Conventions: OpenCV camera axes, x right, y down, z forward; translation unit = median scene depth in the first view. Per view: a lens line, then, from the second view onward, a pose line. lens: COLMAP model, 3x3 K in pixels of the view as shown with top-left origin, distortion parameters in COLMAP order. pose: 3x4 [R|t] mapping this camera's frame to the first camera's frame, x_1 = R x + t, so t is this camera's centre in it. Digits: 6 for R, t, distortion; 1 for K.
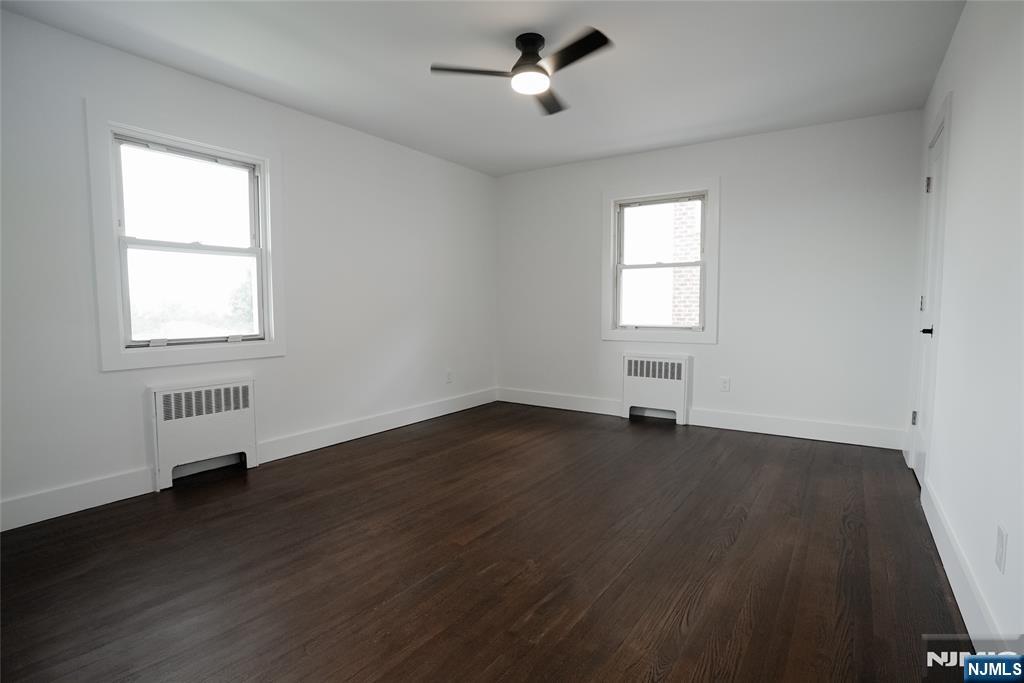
lens RADIAL K [[502.4, 0, 512.0], [0, 502.4, 341.5], [0, 0, 1]] dist [-0.000970, -0.000085]
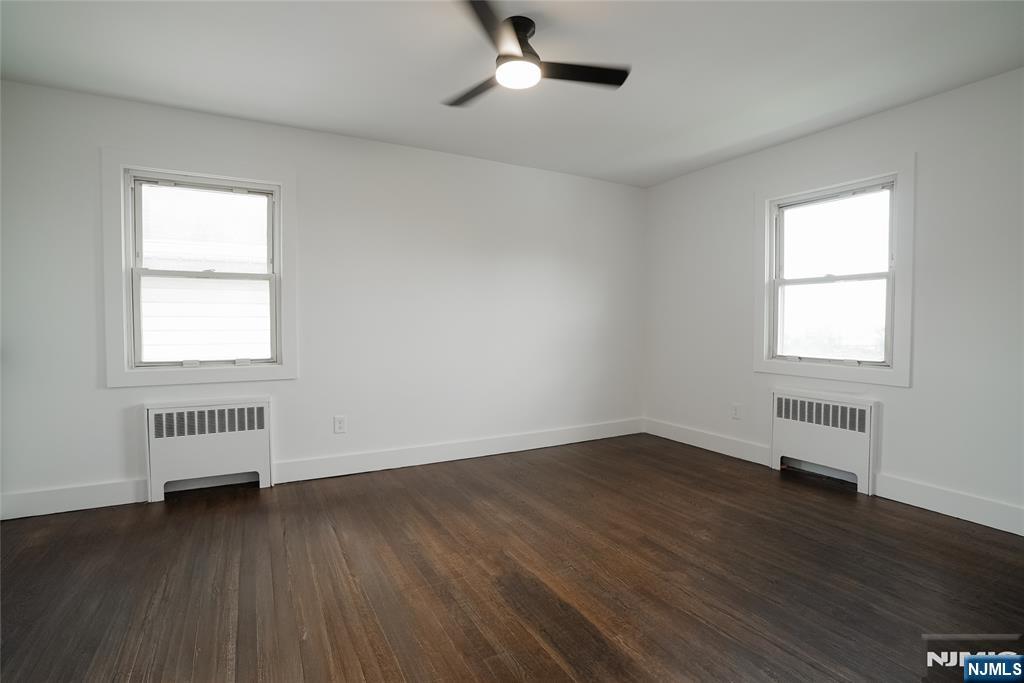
lens RADIAL K [[490.0, 0, 512.0], [0, 490.0, 341.5], [0, 0, 1]] dist [-0.001803, -0.000166]
pose [[0.913864, 0.025407, -0.405225, 0.345873], [-0.039545, 0.998865, -0.026557, -0.040332], [0.404090, 0.040294, 0.913831, 0.287357]]
